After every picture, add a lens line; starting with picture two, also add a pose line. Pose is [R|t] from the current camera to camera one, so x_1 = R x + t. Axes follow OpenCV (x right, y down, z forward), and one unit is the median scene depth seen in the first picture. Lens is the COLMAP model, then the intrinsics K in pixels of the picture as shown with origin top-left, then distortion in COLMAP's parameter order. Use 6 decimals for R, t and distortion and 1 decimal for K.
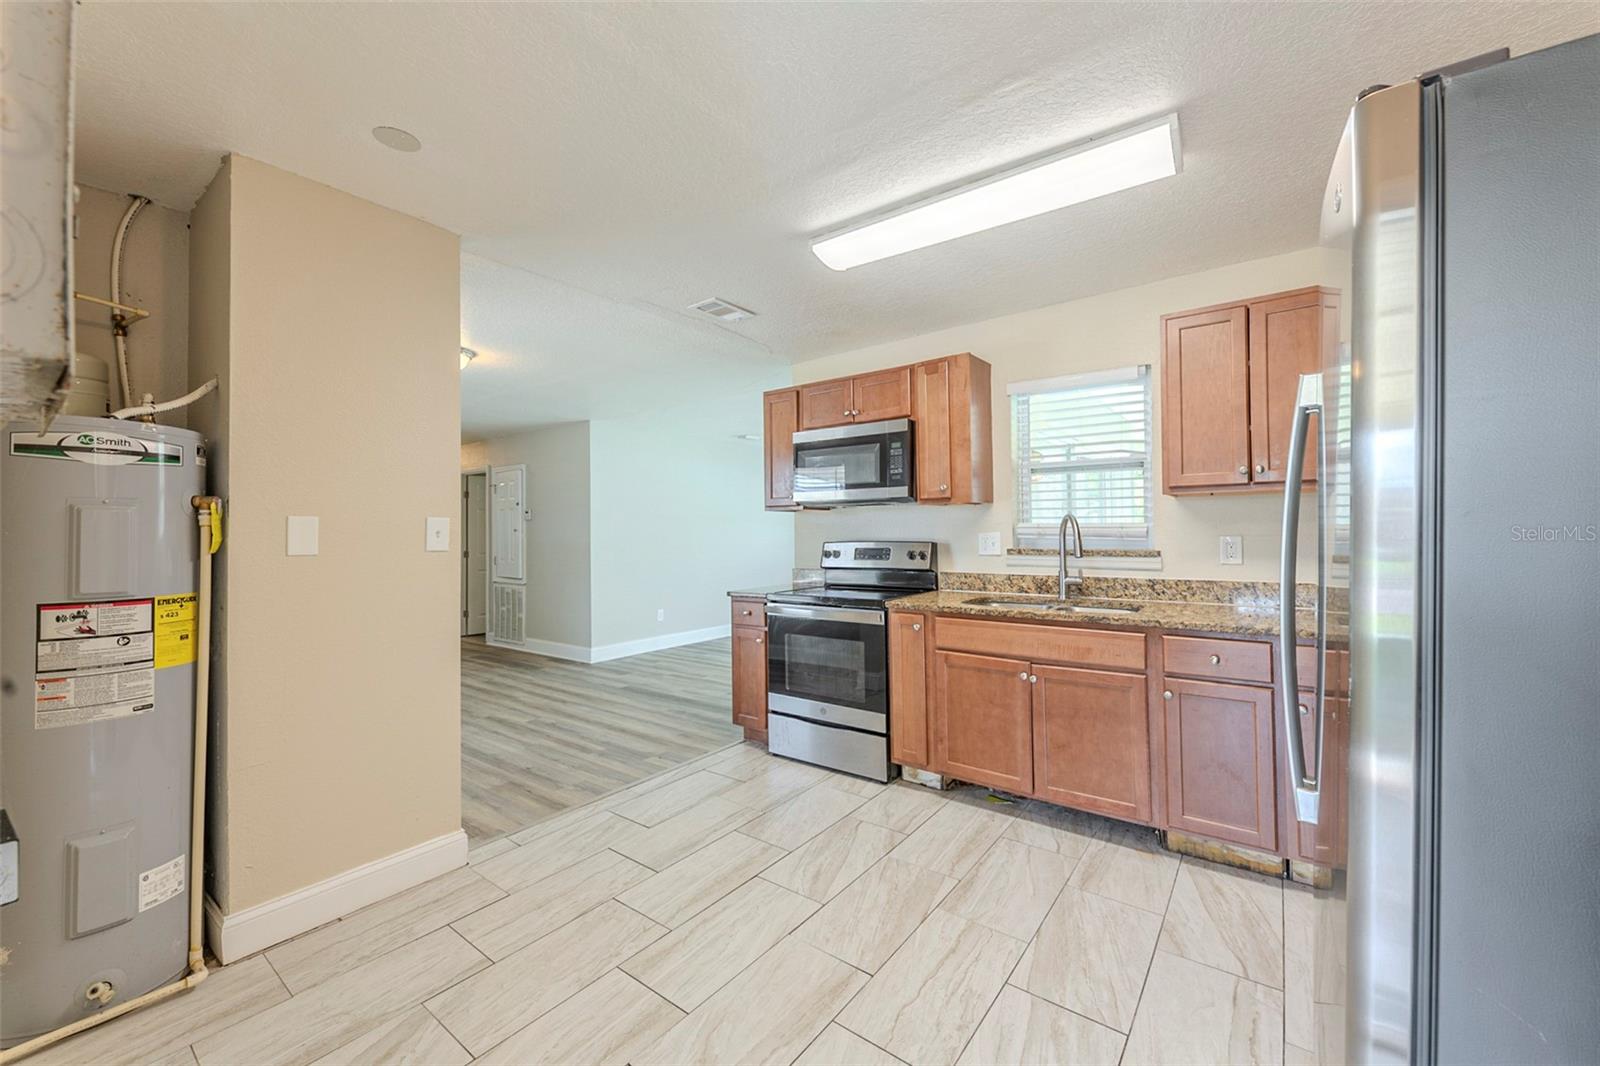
lens RADIAL K [[627.0, 0, 796.0], [0, 627.0, 523.2], [0, 0, 1]] dist [0.015253, -0.006652]
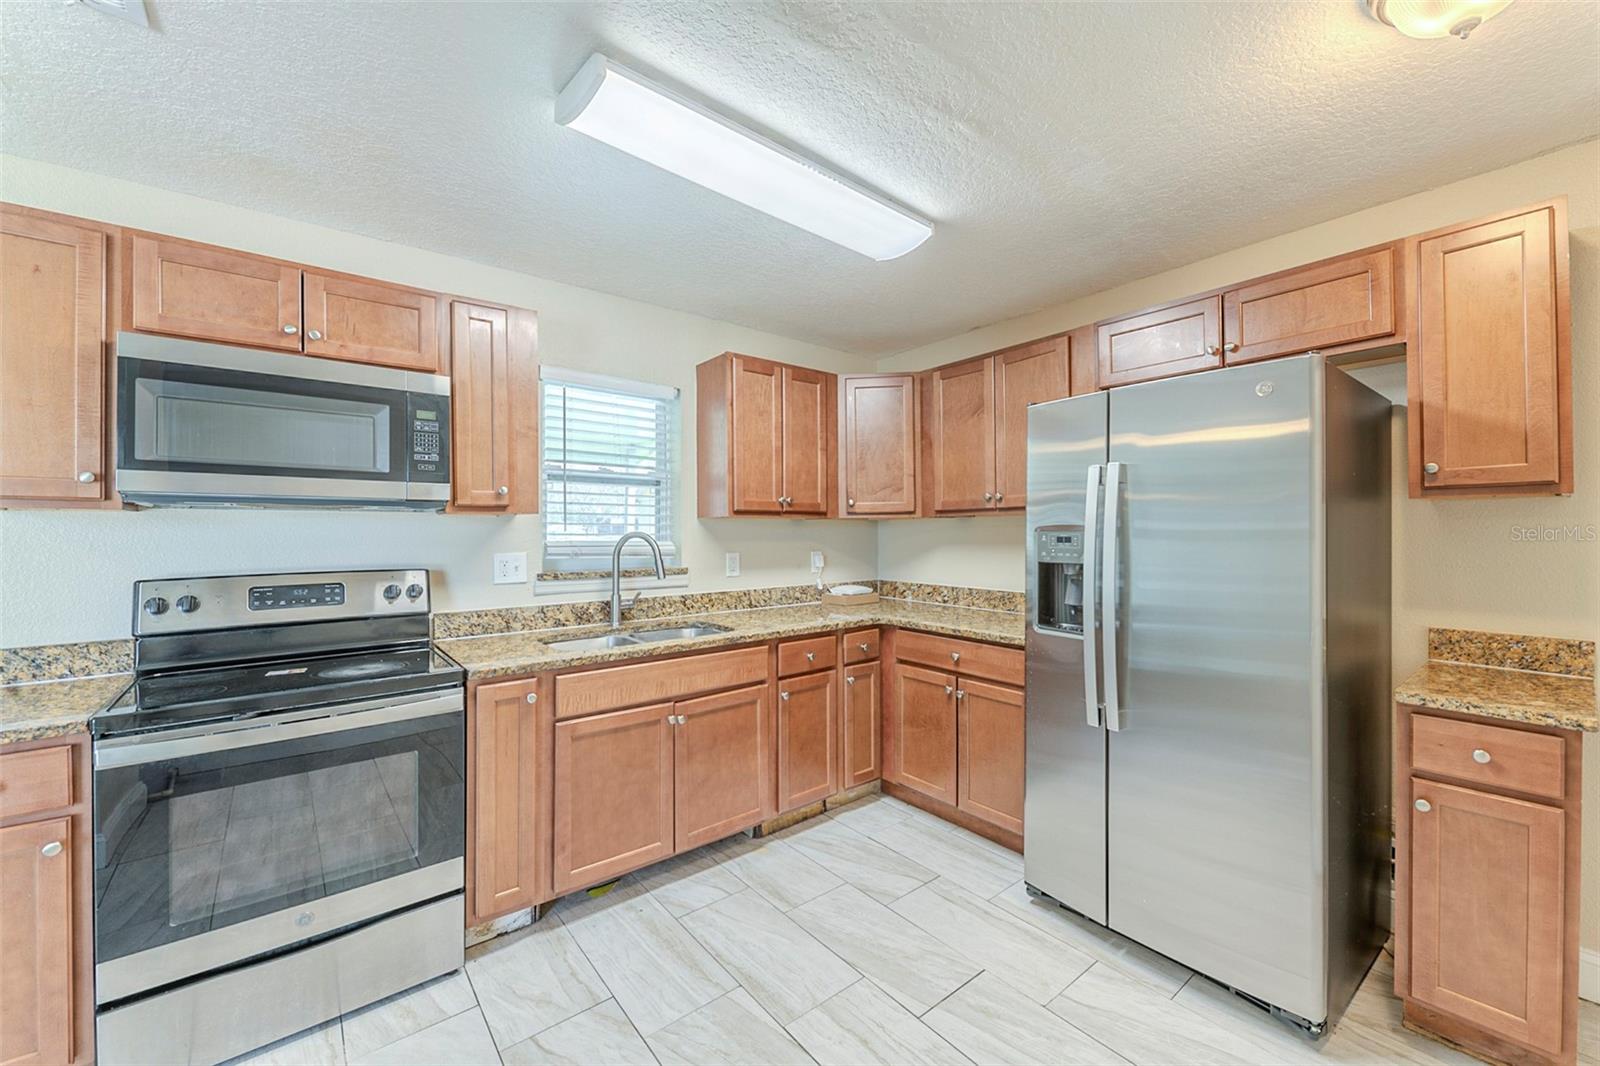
lens RADIAL K [[625.3, 0, 800.7], [0, 625.3, 527.5], [0, 0, 1]] dist [0.014828, -0.006924]
pose [[0.234653, 0.015545, 0.971955, -0.386883], [-0.013599, 0.999827, -0.012708, -0.012546], [-0.971984, -0.010236, 0.234824, 0.547792]]
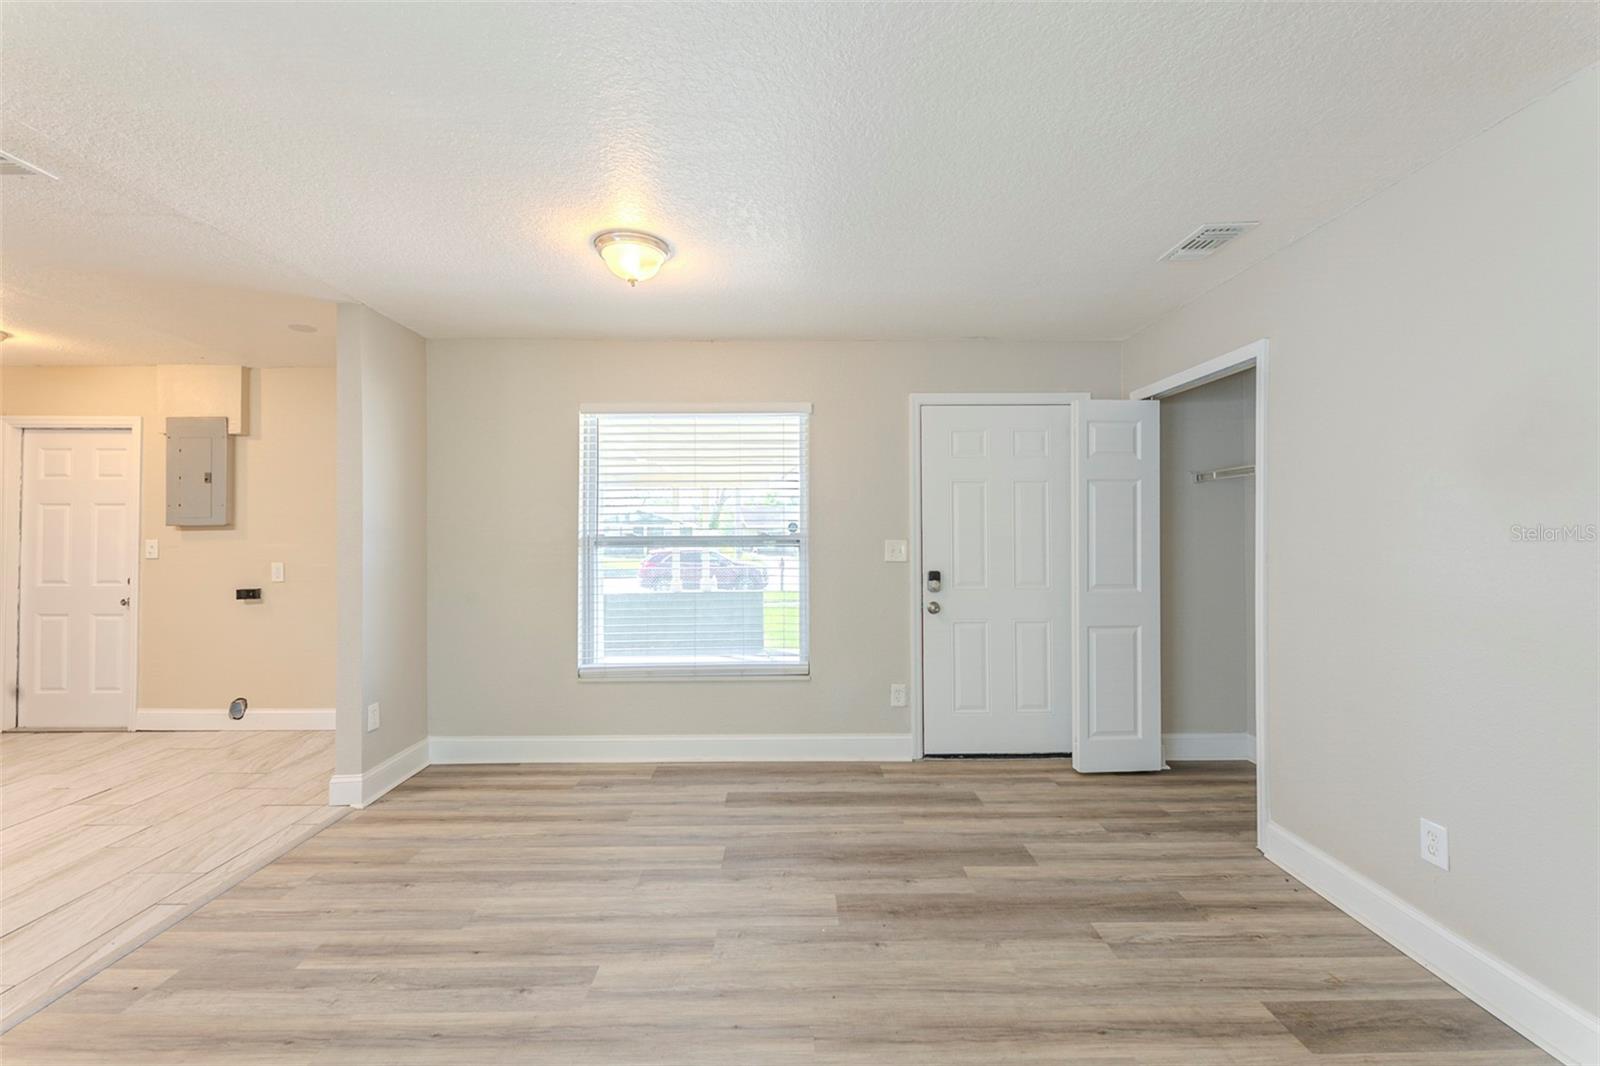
lens RADIAL K [[625.3, 0, 800.7], [0, 625.3, 527.5], [0, 0, 1]] dist [0.014828, -0.006924]
pose [[-0.781367, 0.005583, -0.624047, -0.375769], [0.020214, 0.999662, -0.016367, 0.022142], [0.623744, -0.025404, -0.781216, 2.039549]]
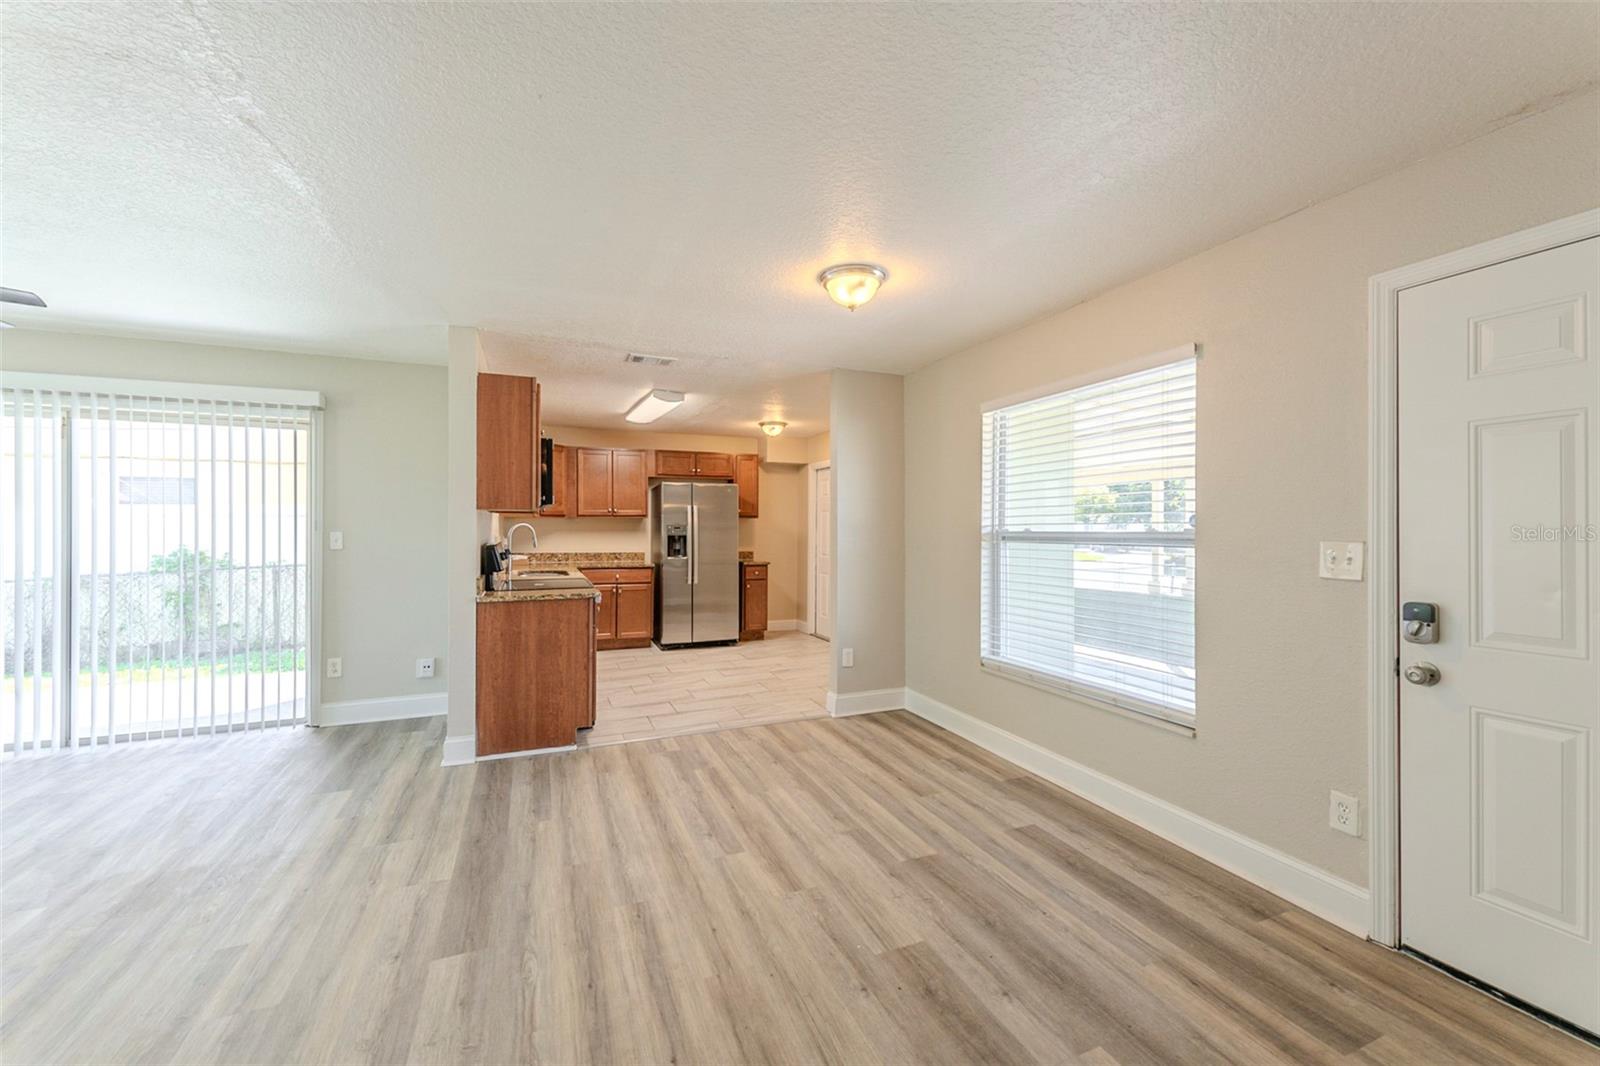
lens RADIAL K [[629.2, 0, 800.0], [0, 629.2, 537.6], [0, 0, 1]] dist [0.014069, -0.006698]
pose [[-0.868798, 0.000264, 0.495166, -1.090515], [-0.002341, 0.999987, -0.004639, 0.030142], [-0.495161, -0.005189, -0.868786, 2.110038]]
